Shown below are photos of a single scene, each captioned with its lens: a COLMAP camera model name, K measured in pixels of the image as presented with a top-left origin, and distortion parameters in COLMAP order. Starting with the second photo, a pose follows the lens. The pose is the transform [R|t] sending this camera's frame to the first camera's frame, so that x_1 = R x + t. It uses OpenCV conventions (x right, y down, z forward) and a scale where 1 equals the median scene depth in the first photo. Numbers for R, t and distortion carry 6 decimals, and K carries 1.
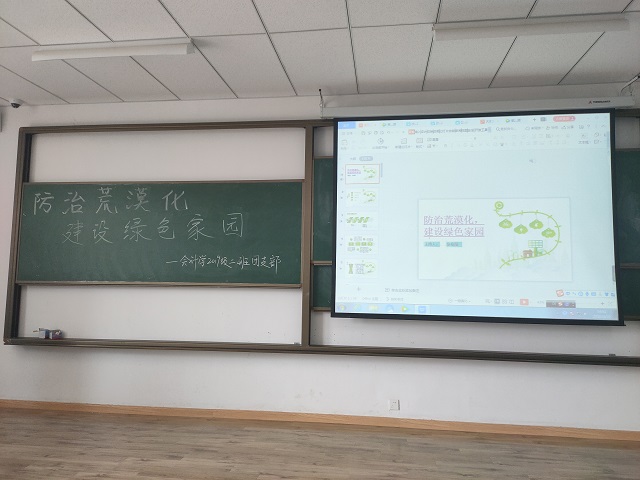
lens RADIAL K [[468.6, 0, 320.0], [0, 468.6, 240.0], [0, 0, 1]] dist [0.006204, 0.003244]
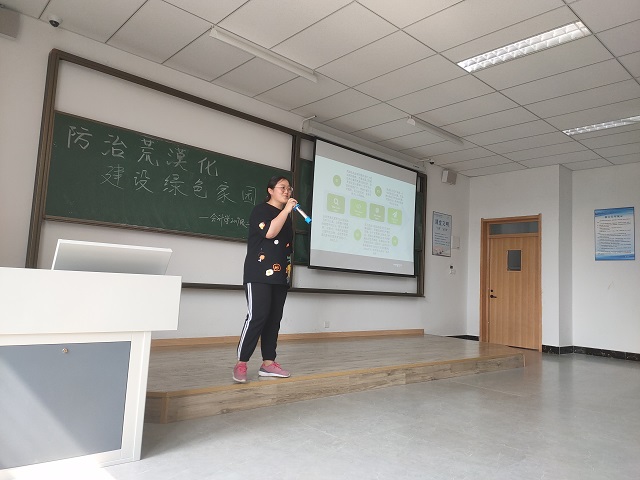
lens RADIAL K [[468.6, 0, 320.0], [0, 468.6, 240.0], [0, 0, 1]] dist [0.006204, 0.003244]
pose [[0.657585, 0.095713, 0.747276, -0.998112], [-0.119147, 0.992626, -0.022291, 0.094769], [-0.743899, -0.074377, 0.664140, -0.022543]]
